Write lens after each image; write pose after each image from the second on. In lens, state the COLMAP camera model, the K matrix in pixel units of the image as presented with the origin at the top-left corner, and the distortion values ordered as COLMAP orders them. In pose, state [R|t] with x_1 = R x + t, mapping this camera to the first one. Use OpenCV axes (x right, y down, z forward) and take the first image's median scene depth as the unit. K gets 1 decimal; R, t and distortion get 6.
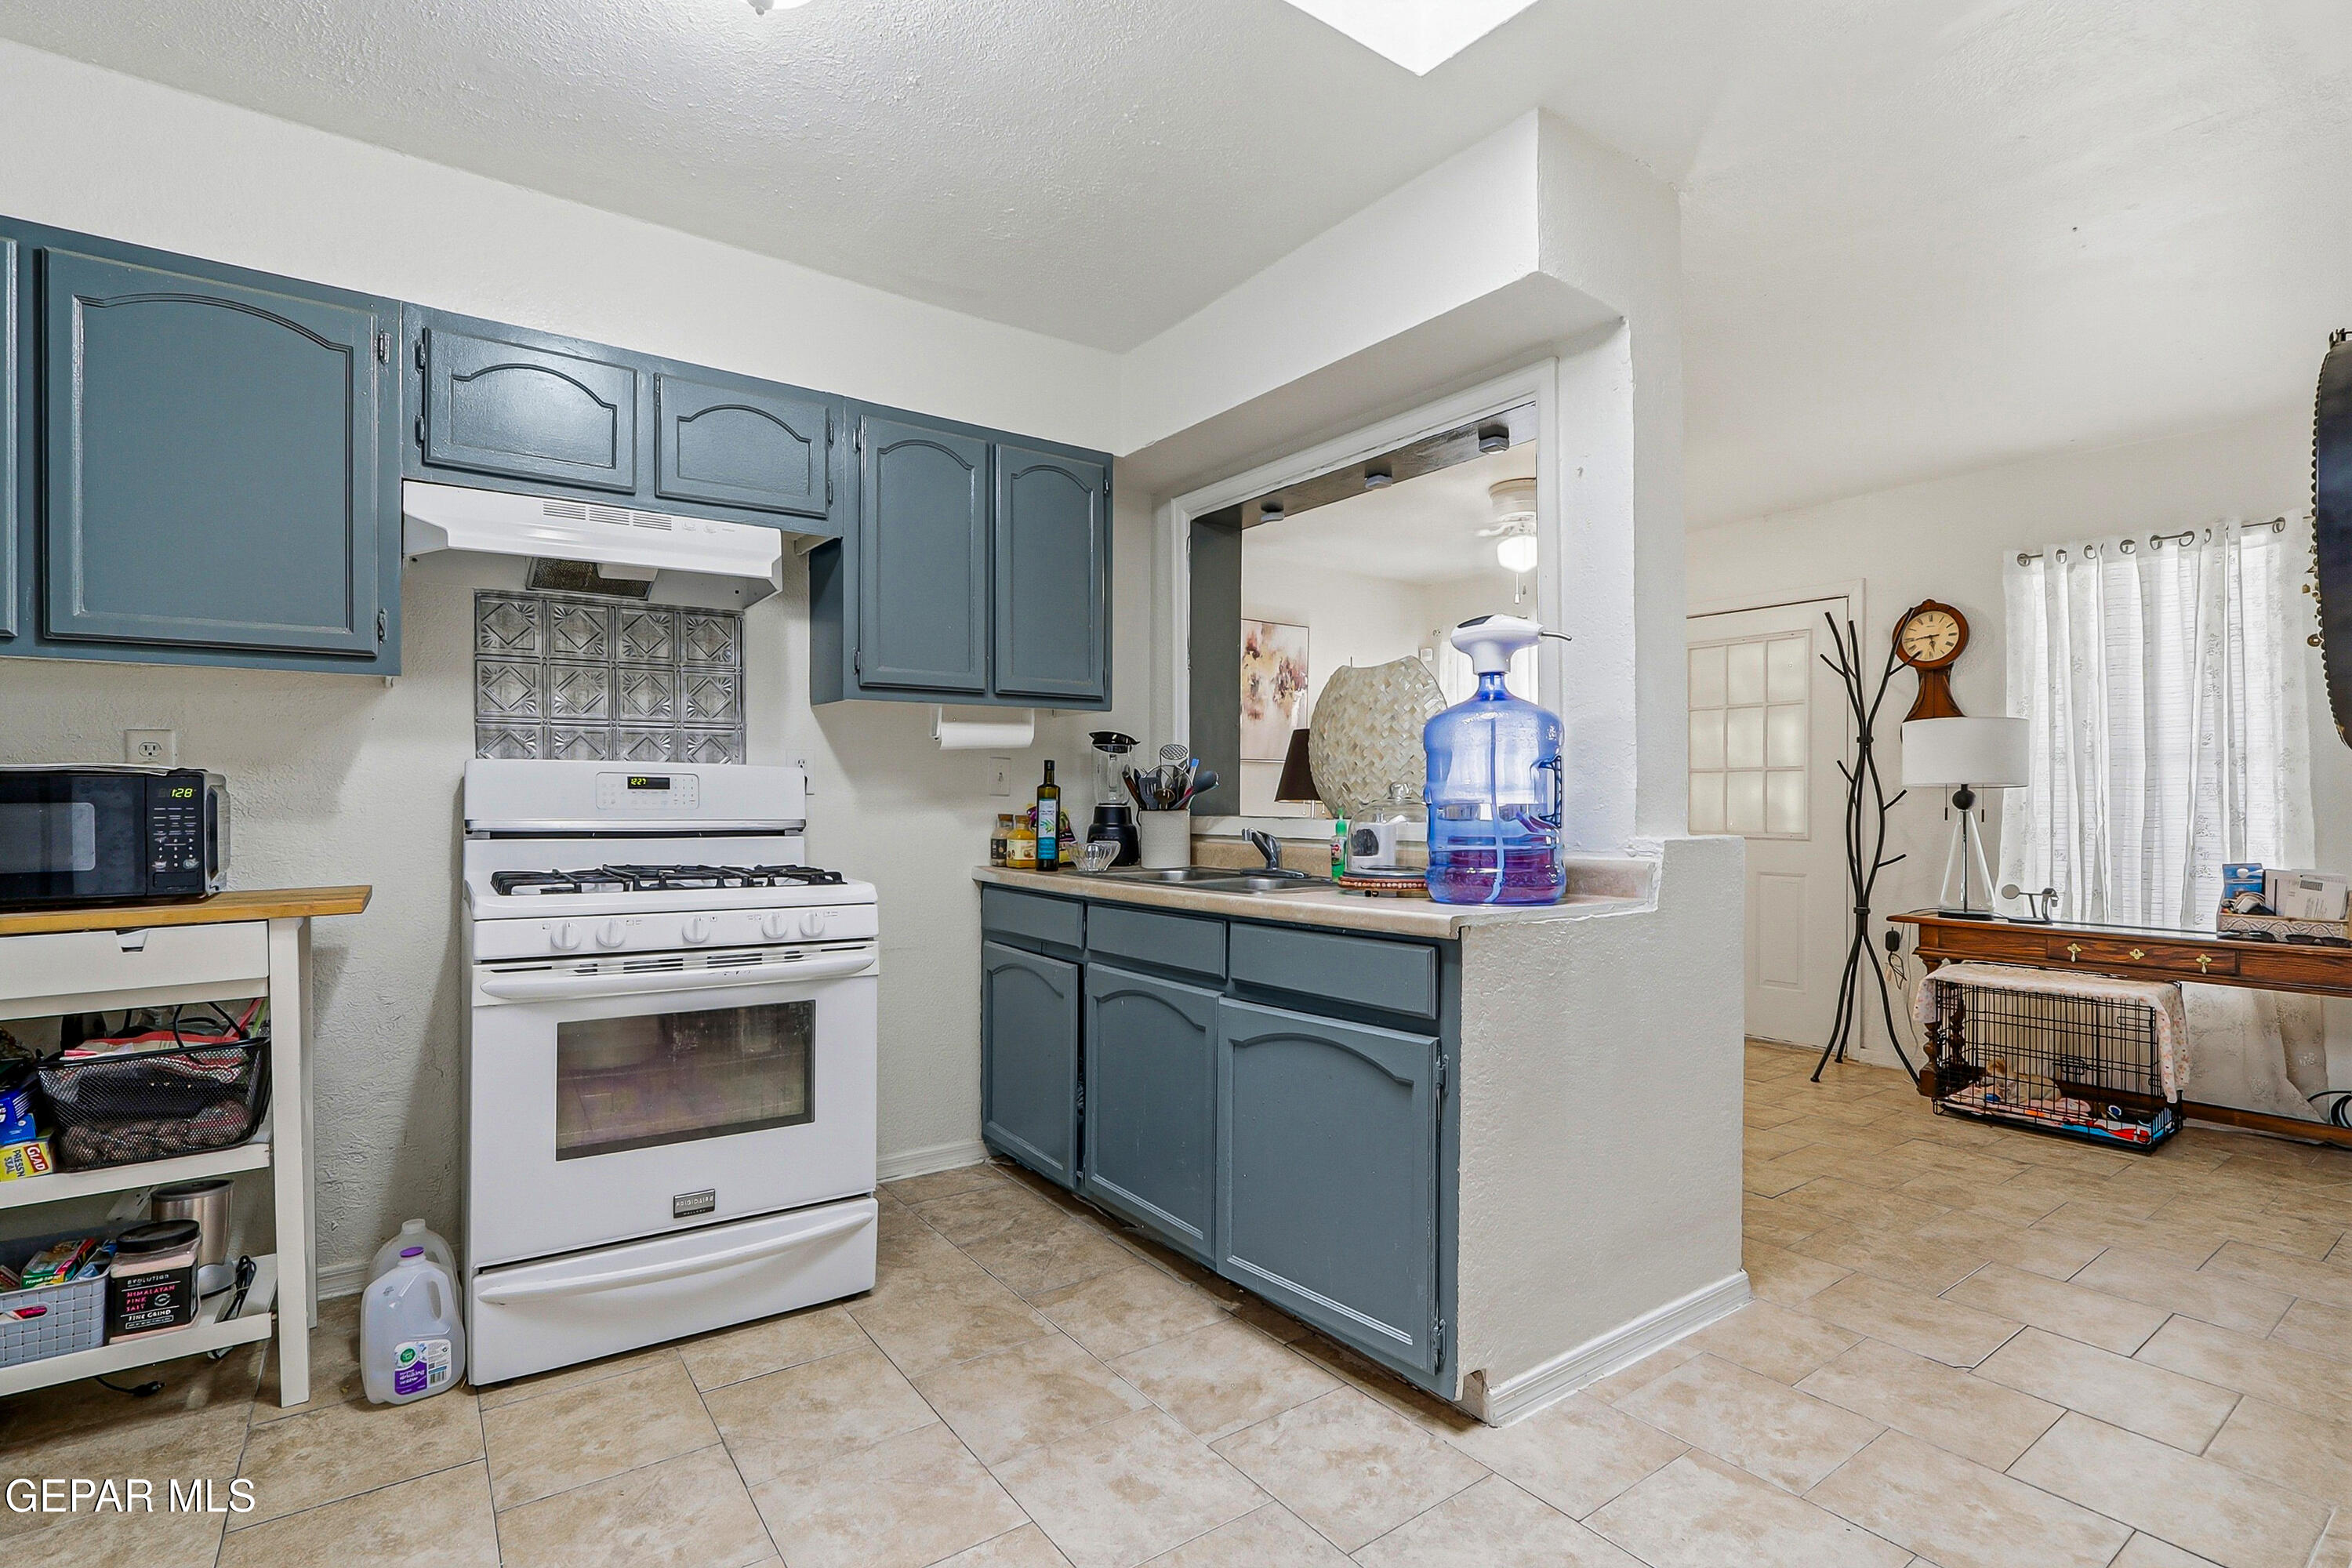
lens RADIAL K [[1095.9, 0, 1169.1], [0, 1095.9, 794.2], [0, 0, 1]] dist [-0.028294, 0.004869]
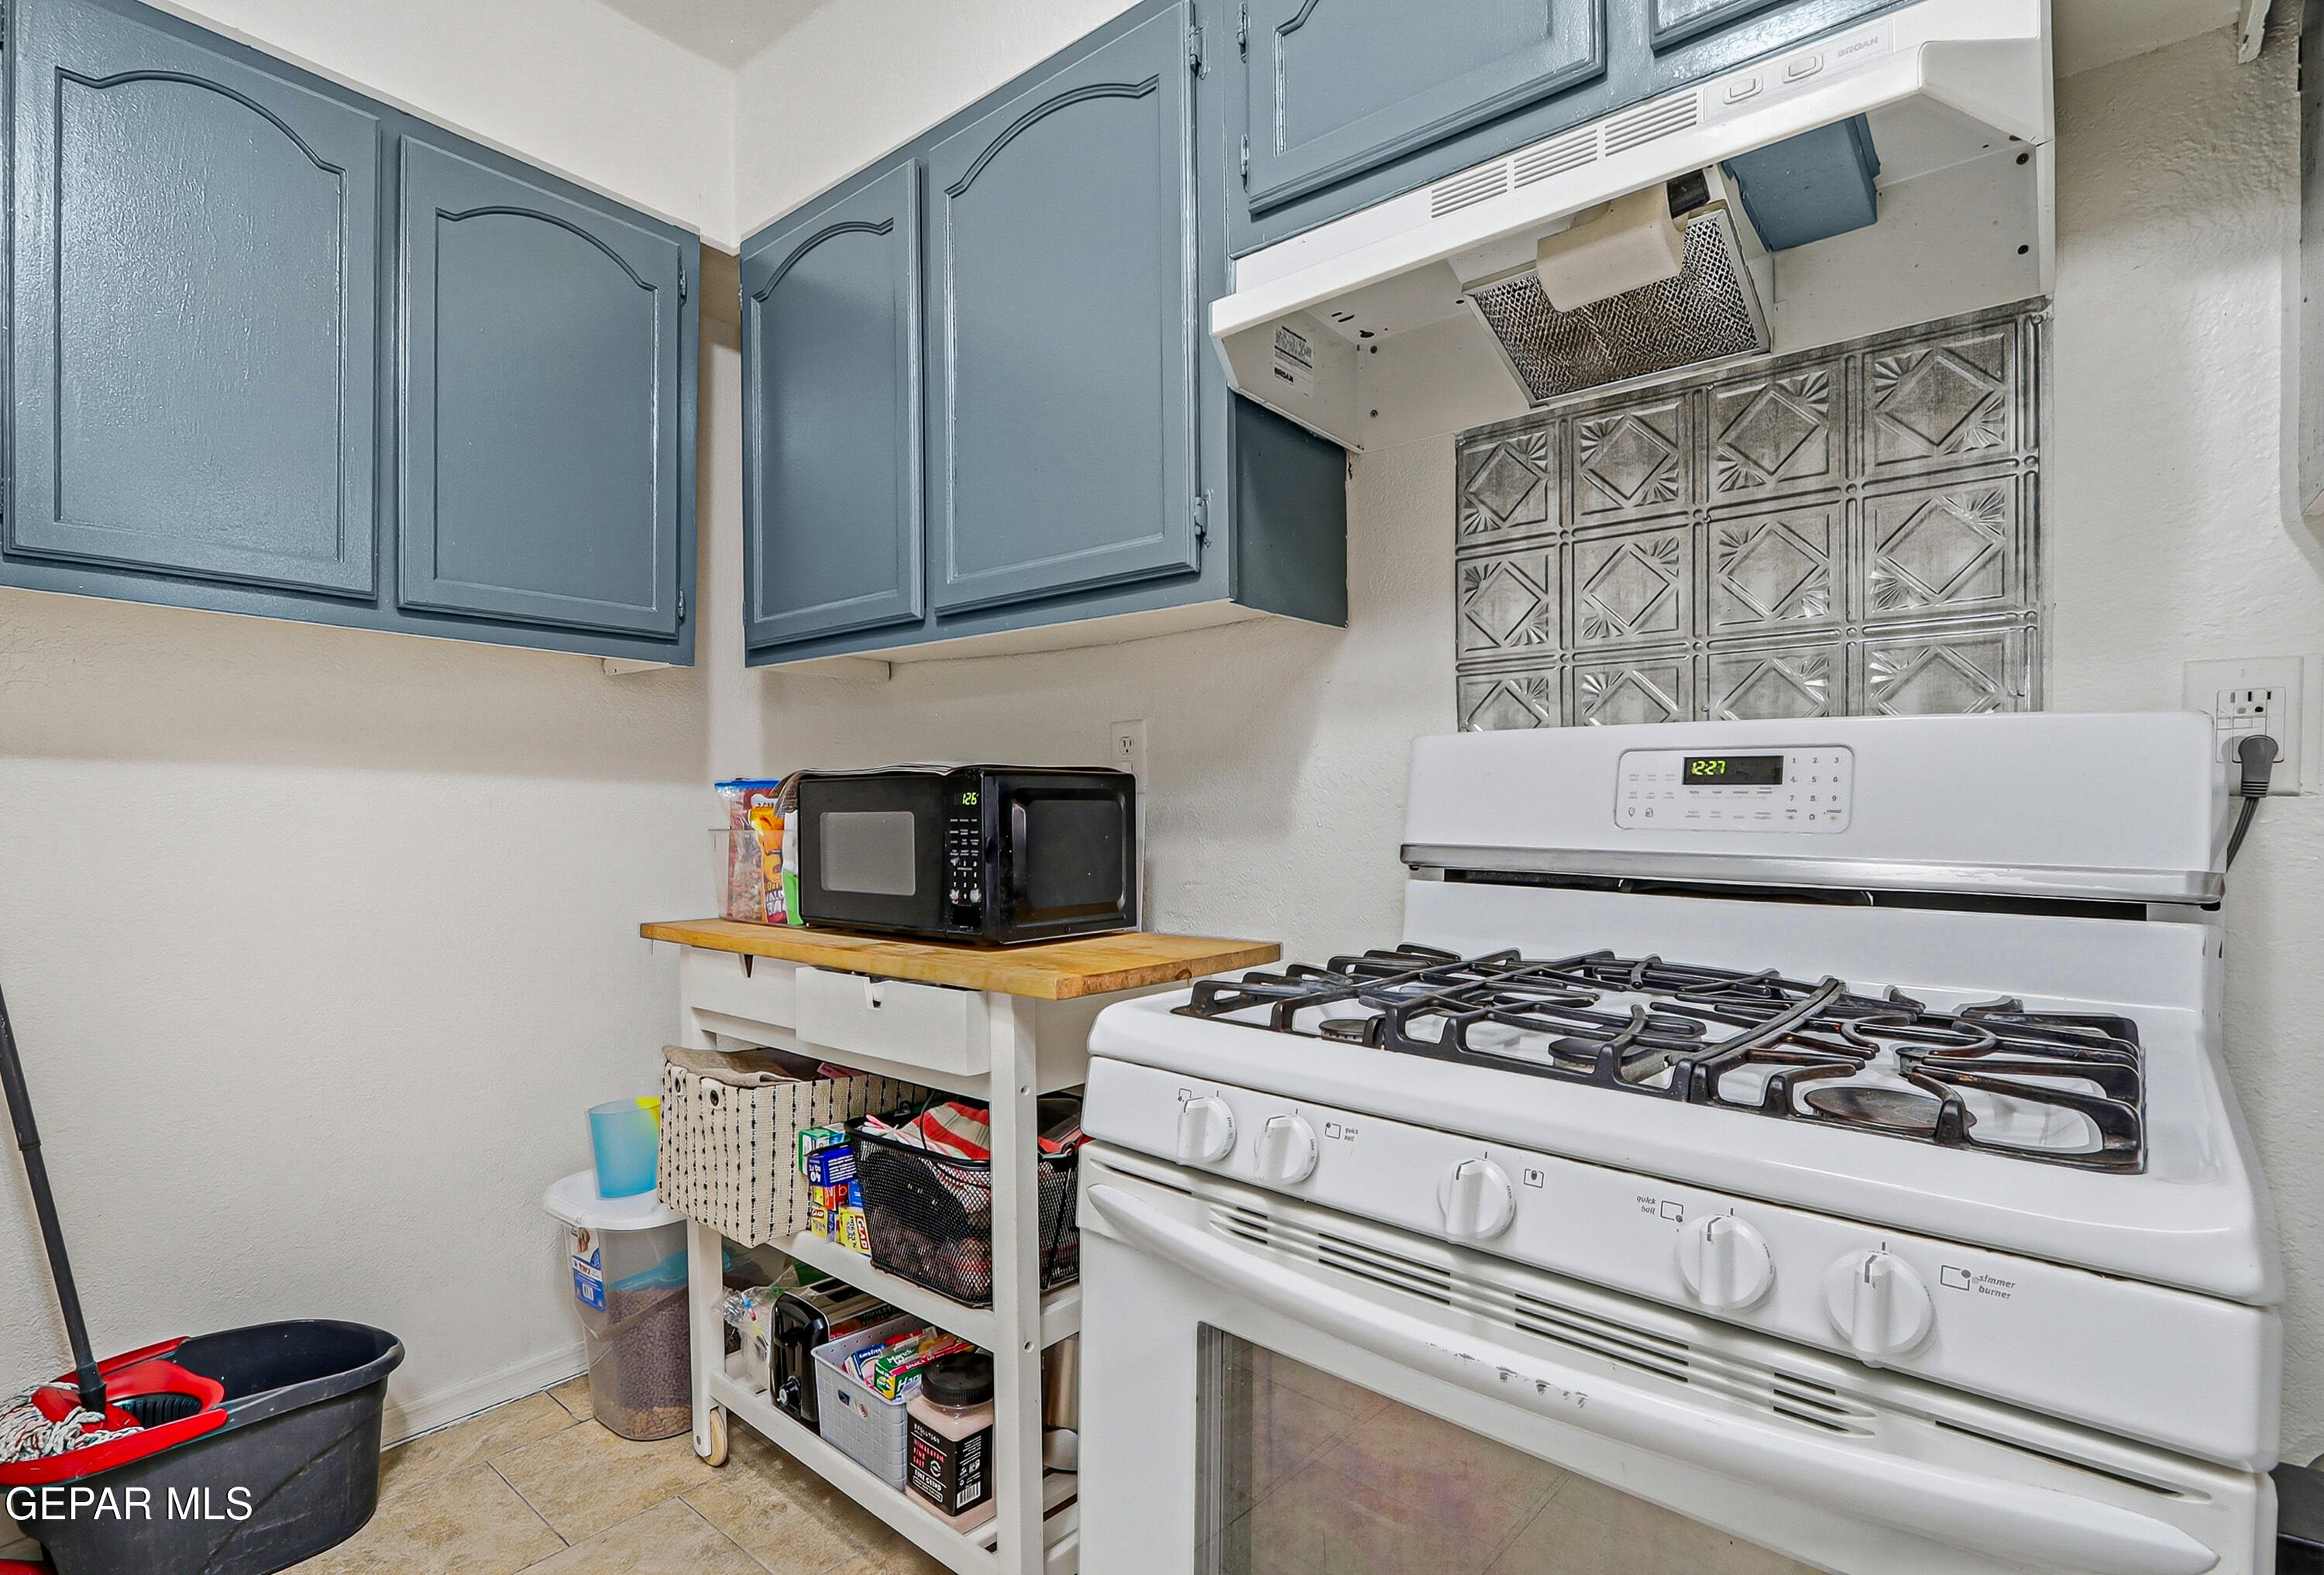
lens RADIAL K [[1102.4, 0, 1181.9], [0, 1102.4, 827.2], [0, 0, 1]] dist [-0.019241, 0.002834]
pose [[0.232046, 0.019436, -0.972511, -0.113601], [0.004835, 0.999765, 0.021134, 0.002199], [0.972693, -0.009606, 0.231897, 0.722823]]
